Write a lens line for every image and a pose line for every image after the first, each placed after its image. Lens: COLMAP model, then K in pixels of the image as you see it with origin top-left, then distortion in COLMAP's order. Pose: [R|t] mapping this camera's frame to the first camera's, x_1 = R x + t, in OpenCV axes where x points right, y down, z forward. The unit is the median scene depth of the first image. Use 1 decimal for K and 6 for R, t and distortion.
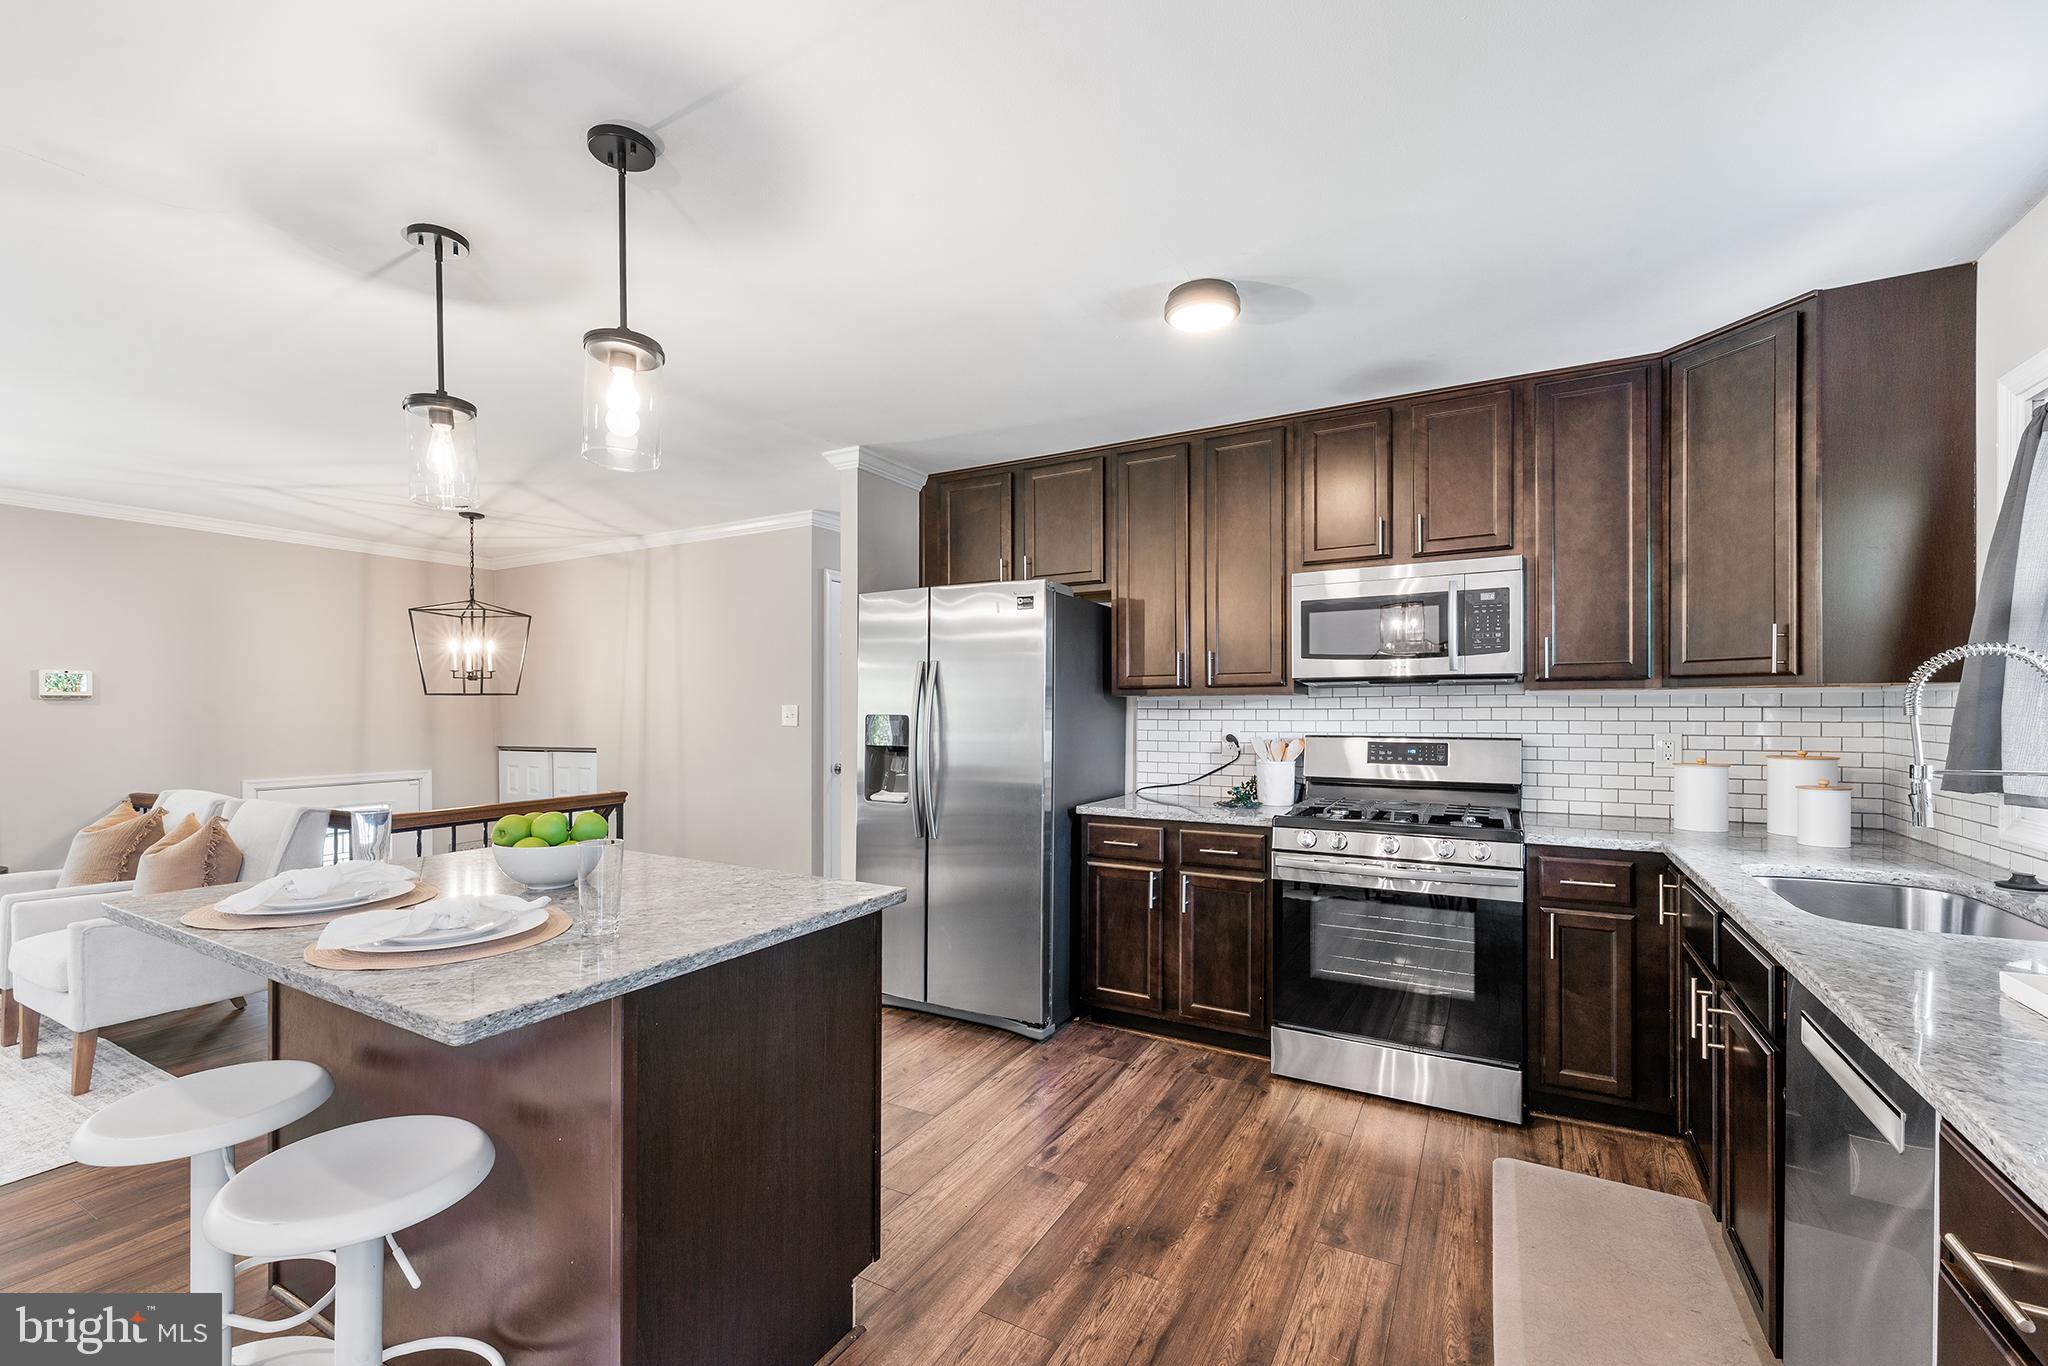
lens RADIAL K [[852.7, 0, 1027.4], [0, 852.7, 719.6], [0, 0, 1]] dist [-0.001741, -0.000365]
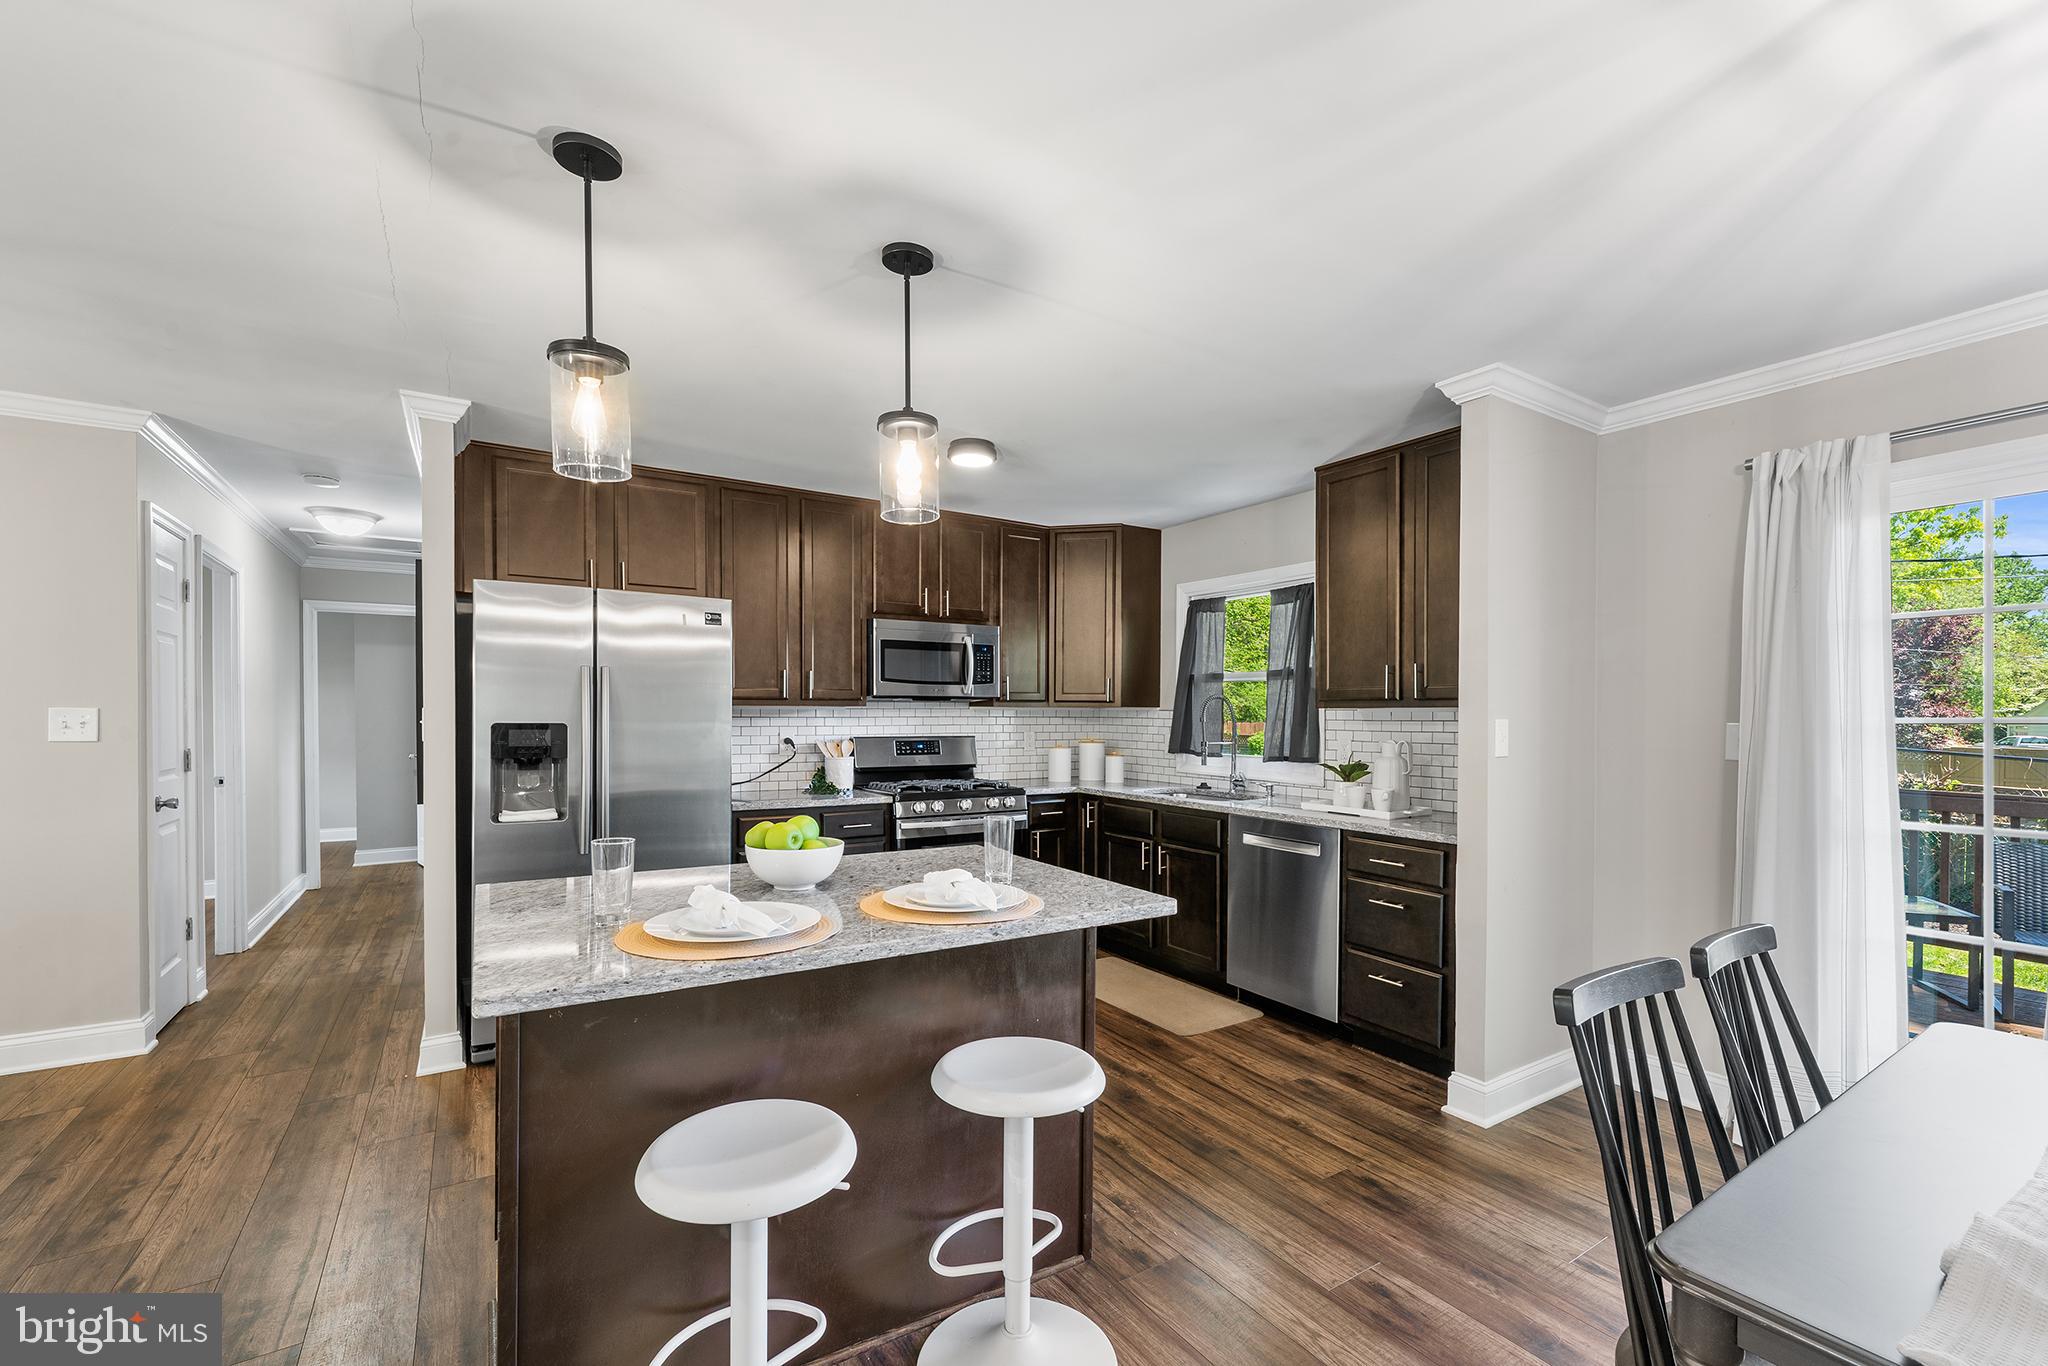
lens RADIAL K [[852.7, 0, 1027.4], [0, 852.7, 719.6], [0, 0, 1]] dist [-0.001741, -0.000365]
pose [[0.469608, 0.000590, 0.882875, -0.760872], [0.007498, 0.999961, -0.004657, -0.000569], [-0.882843, 0.008807, 0.469586, 0.138667]]
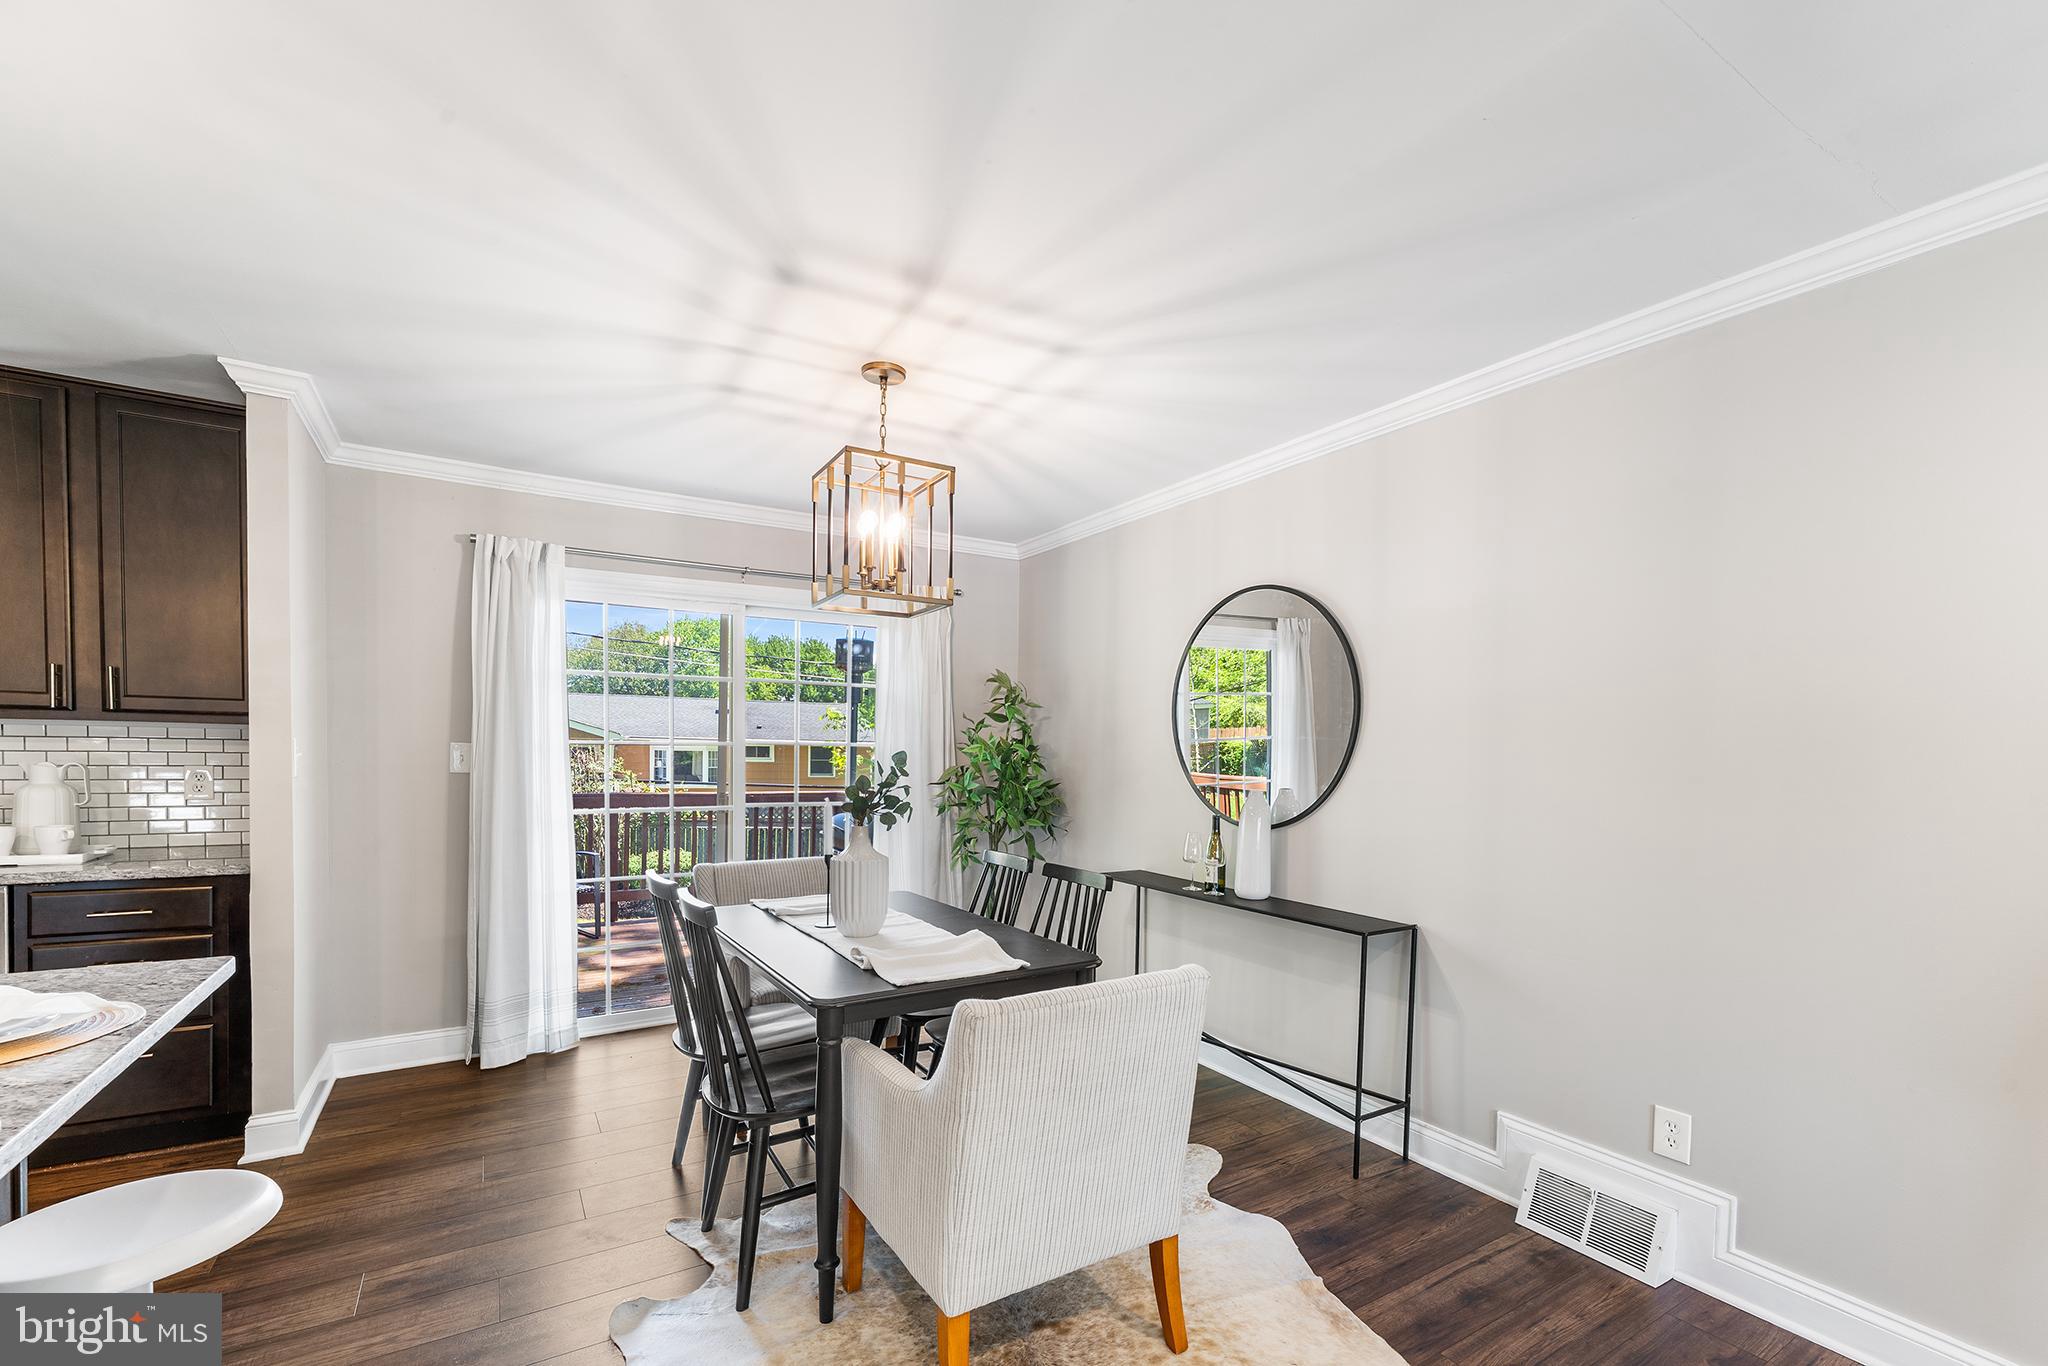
lens RADIAL K [[875.5, 0, 1031.1], [0, 875.5, 785.2], [0, 0, 1]] dist [0.000890, 0.000185]
pose [[-0.874550, -0.033322, 0.483790, -0.828867], [-0.010579, 0.998710, 0.049665, -0.006211], [-0.484821, 0.038317, -0.873774, 0.519850]]
